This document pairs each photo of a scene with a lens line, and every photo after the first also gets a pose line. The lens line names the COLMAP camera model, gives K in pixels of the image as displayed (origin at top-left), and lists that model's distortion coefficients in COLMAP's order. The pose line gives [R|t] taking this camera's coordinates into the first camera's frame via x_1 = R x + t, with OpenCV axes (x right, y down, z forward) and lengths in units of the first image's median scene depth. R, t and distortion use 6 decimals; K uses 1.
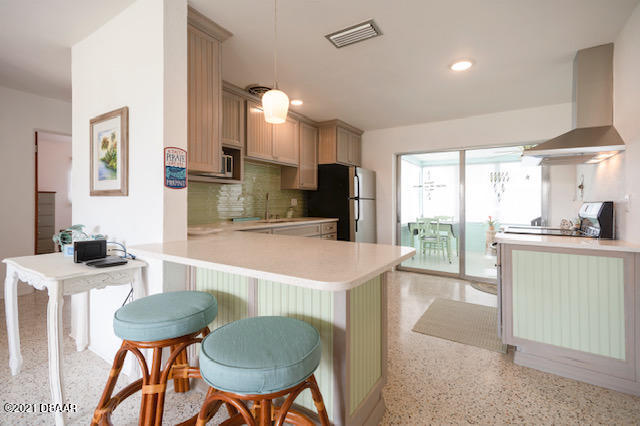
lens RADIAL K [[260.0, 0, 280.4], [0, 260.0, 199.7], [0, 0, 1]] dist [0.006519, 0.000380]
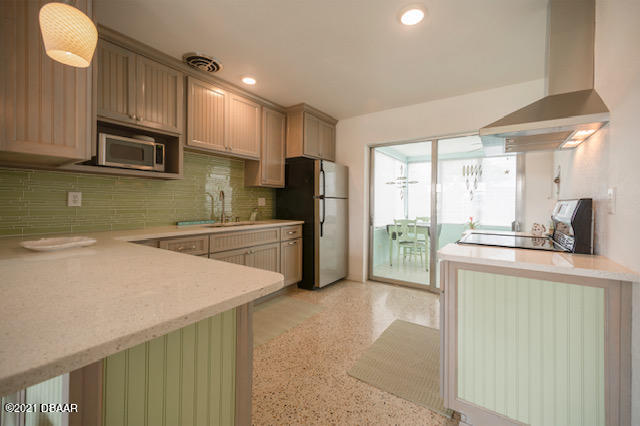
lens RADIAL K [[277.2, 0, 300.7], [0, 277.2, 204.3], [0, 0, 1]] dist [0.010119, 0.000425]
pose [[0.995812, -0.002382, 0.091396, 0.216990], [0.000850, 0.999858, 0.016801, 0.004243], [-0.091423, -0.016653, 0.995673, 0.167609]]
